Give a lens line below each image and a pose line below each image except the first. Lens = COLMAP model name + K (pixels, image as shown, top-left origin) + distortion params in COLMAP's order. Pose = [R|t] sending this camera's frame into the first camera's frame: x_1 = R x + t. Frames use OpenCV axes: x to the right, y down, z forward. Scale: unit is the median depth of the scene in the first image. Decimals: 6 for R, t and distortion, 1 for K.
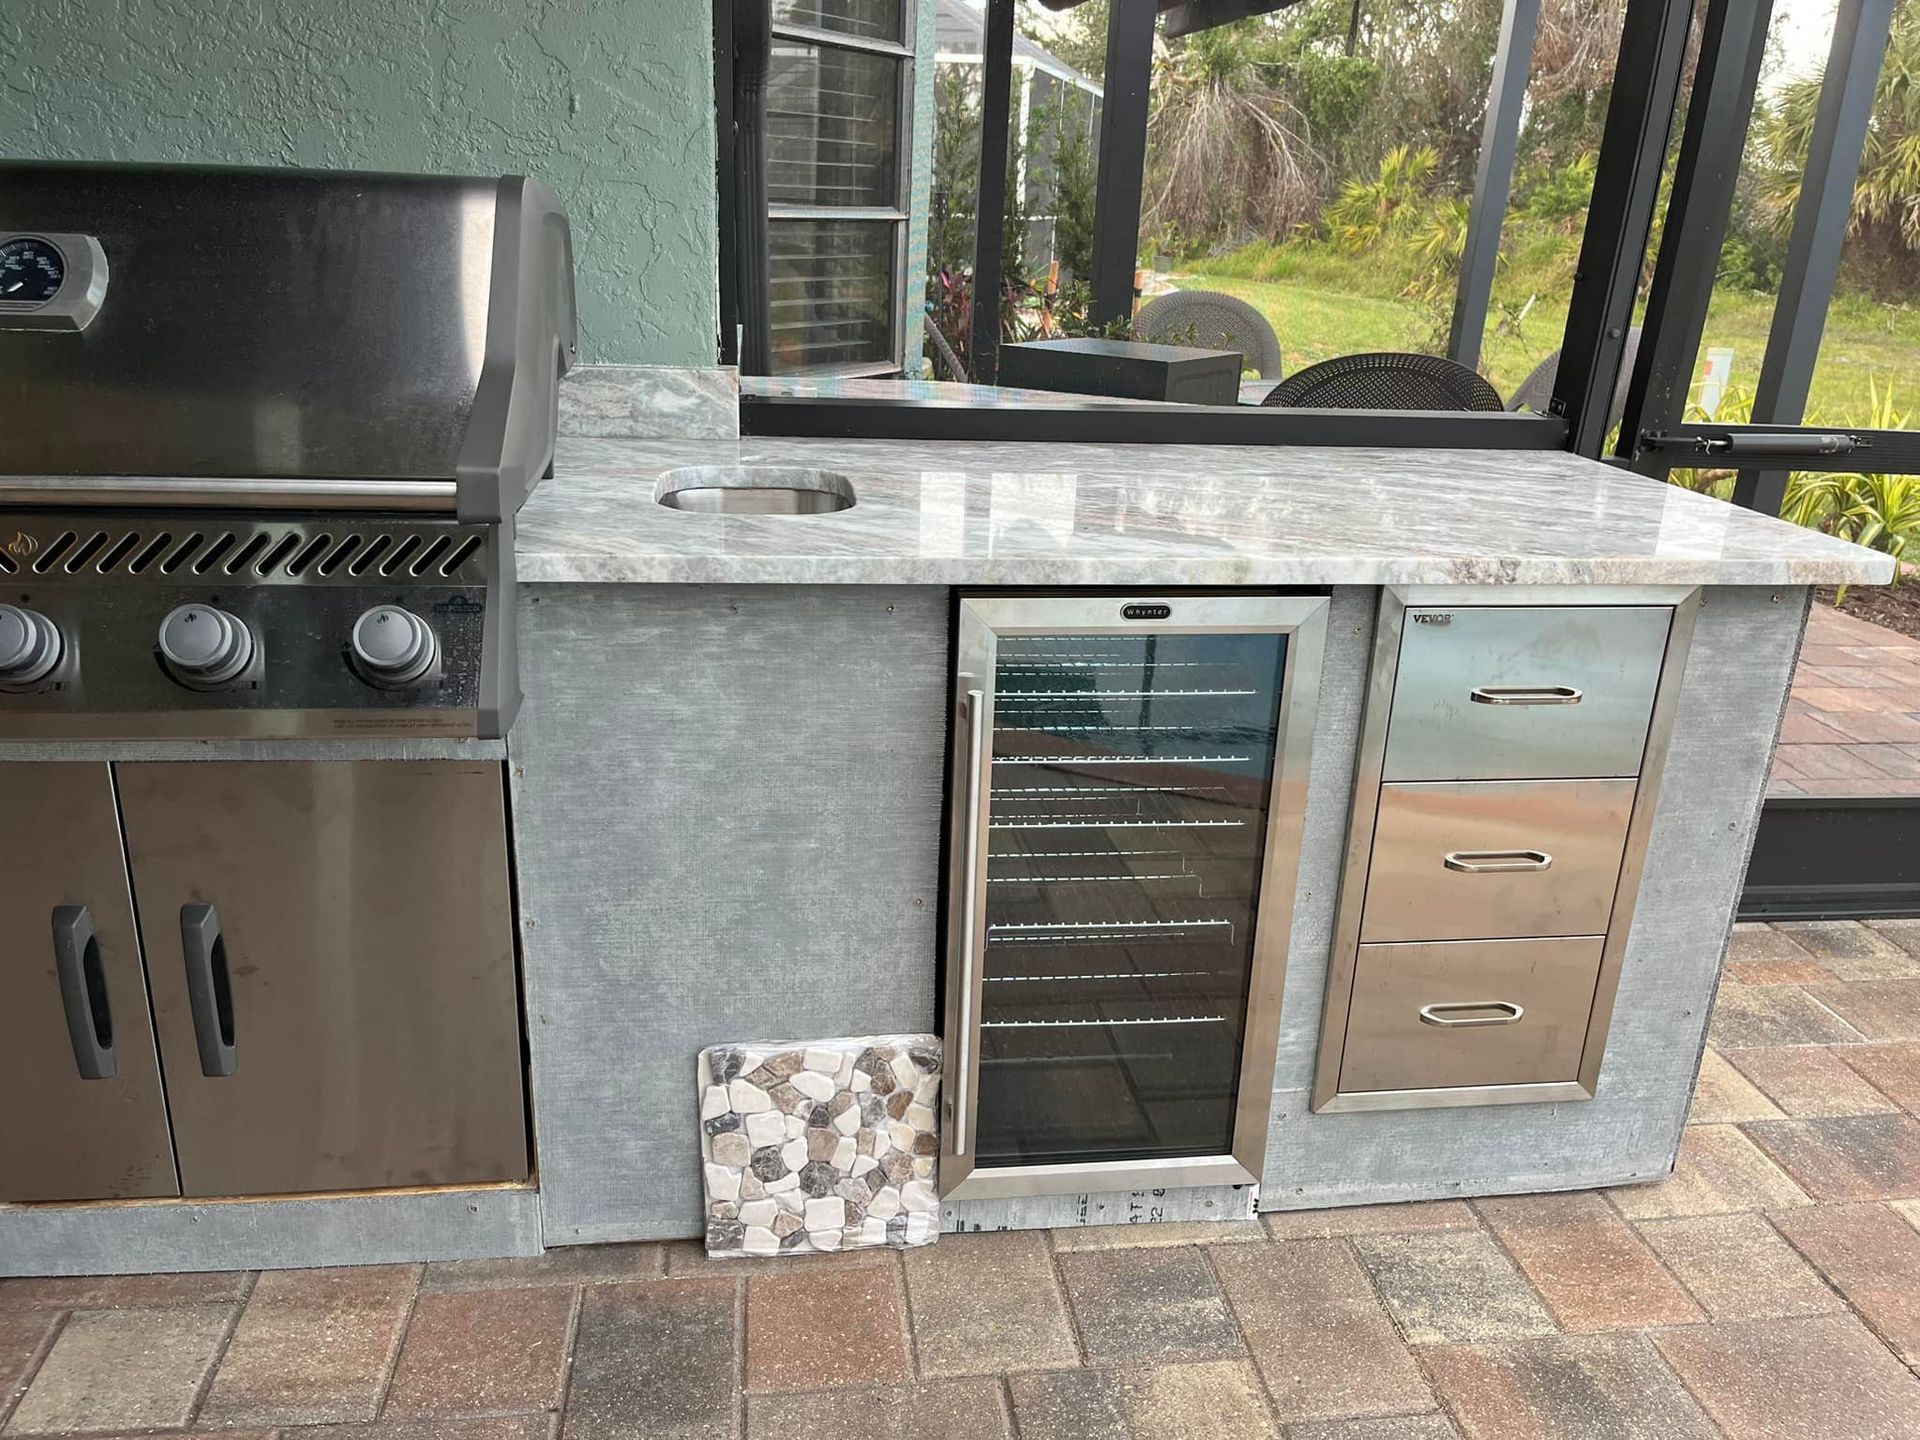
lens RADIAL K [[1428.7, 0, 951.3], [0, 1428.7, 715.3], [0, 0, 1]] dist [0.015923, -0.008451]
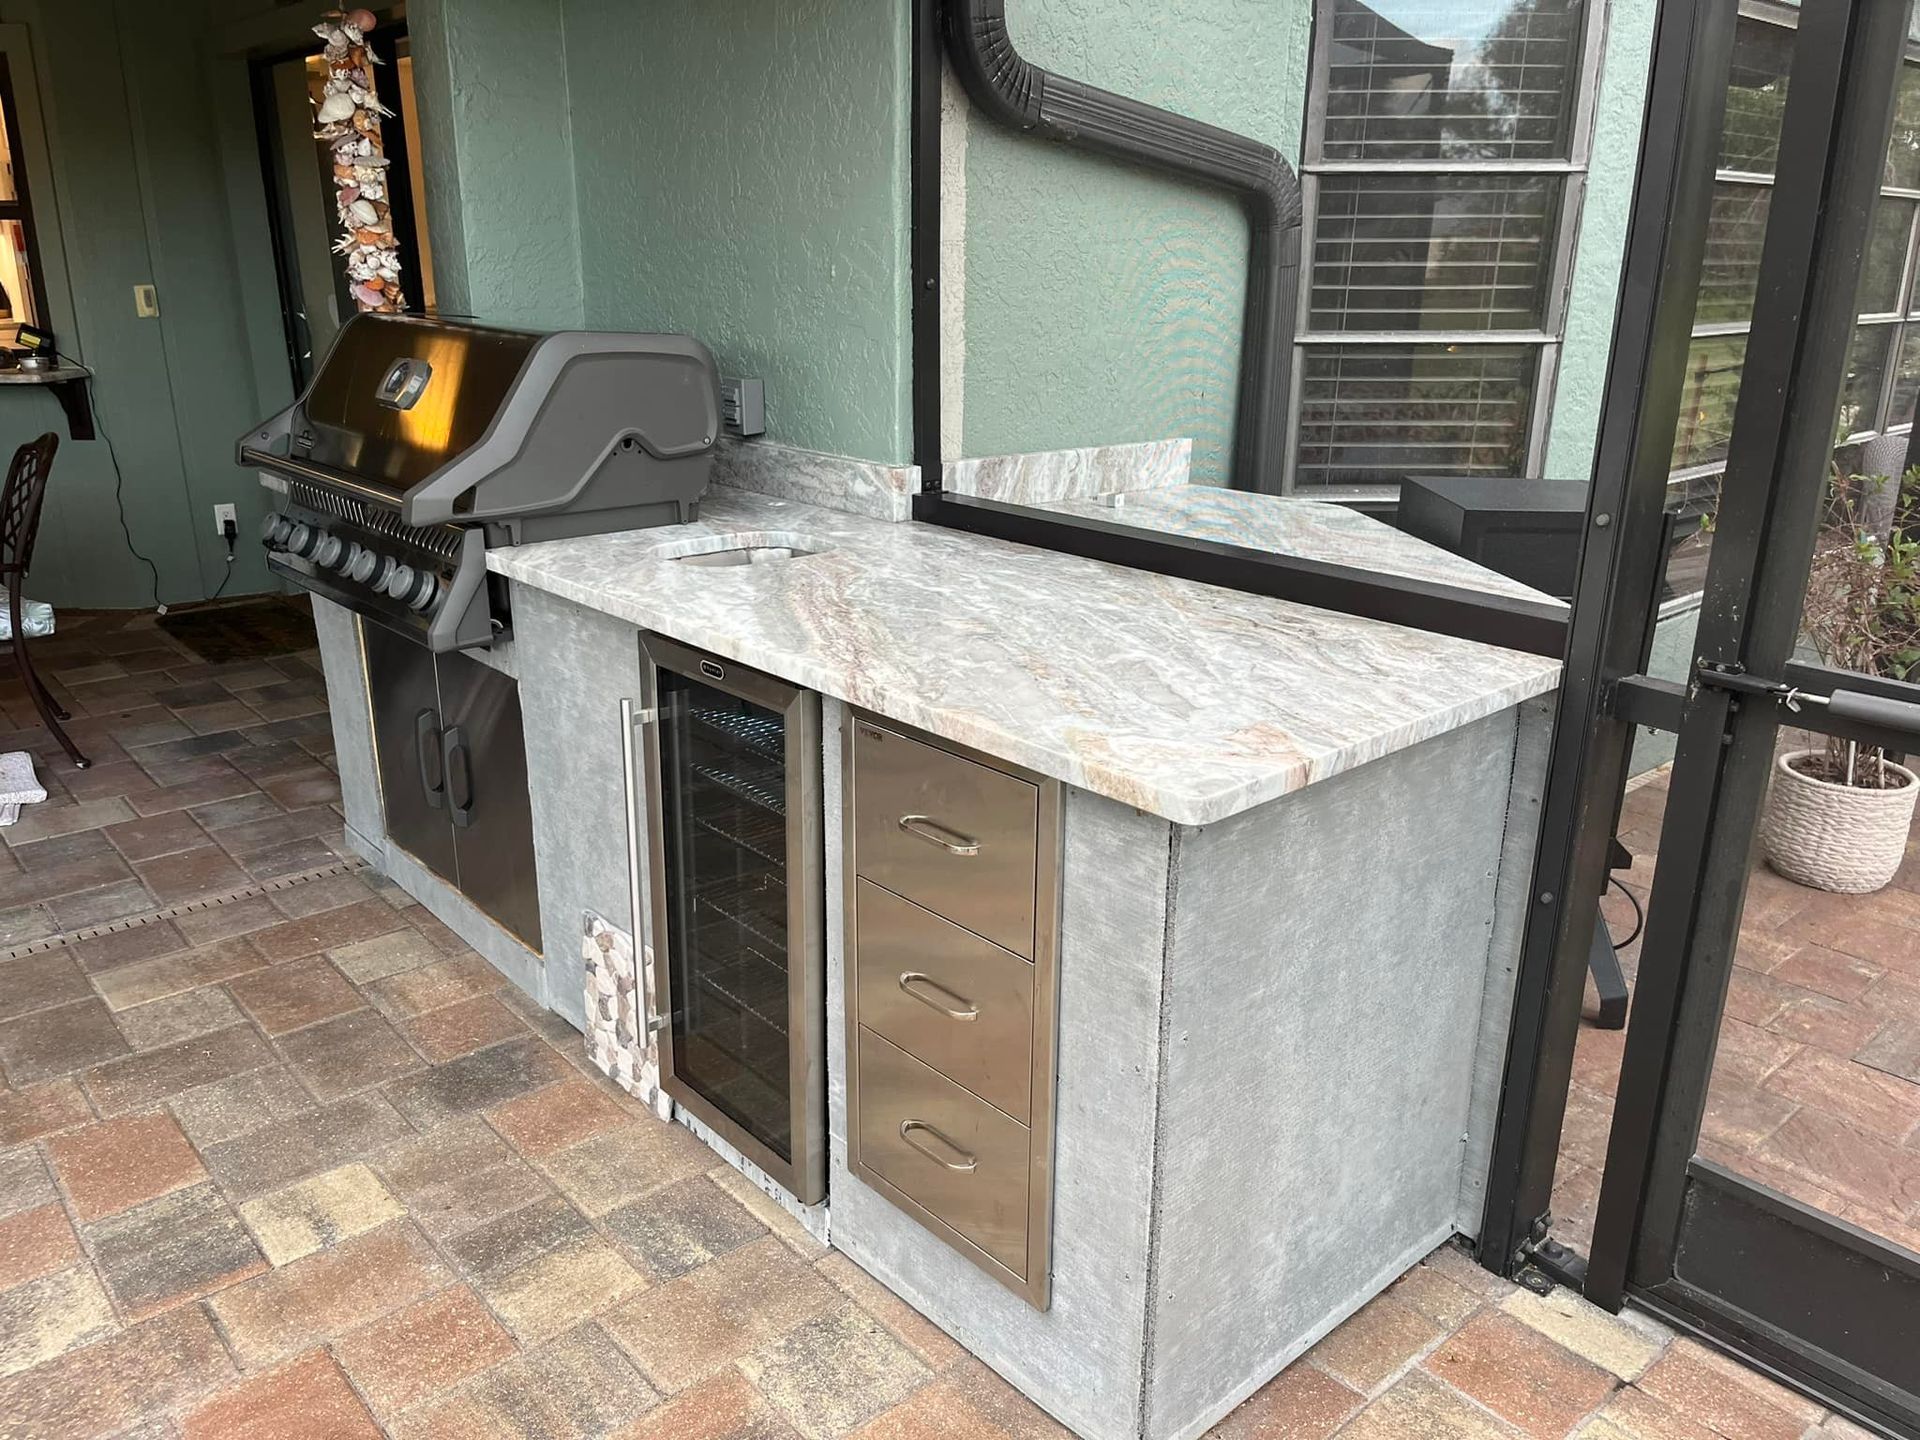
lens RADIAL K [[1428.7, 0, 948.1], [0, 1428.7, 721.1], [0, 0, 1]] dist [0.015923, -0.008451]
pose [[0.566164, 0.223243, -0.793486, 1.135622], [-0.267473, 0.960294, 0.079328, -0.165341], [0.779690, 0.167324, 0.603396, 0.358524]]
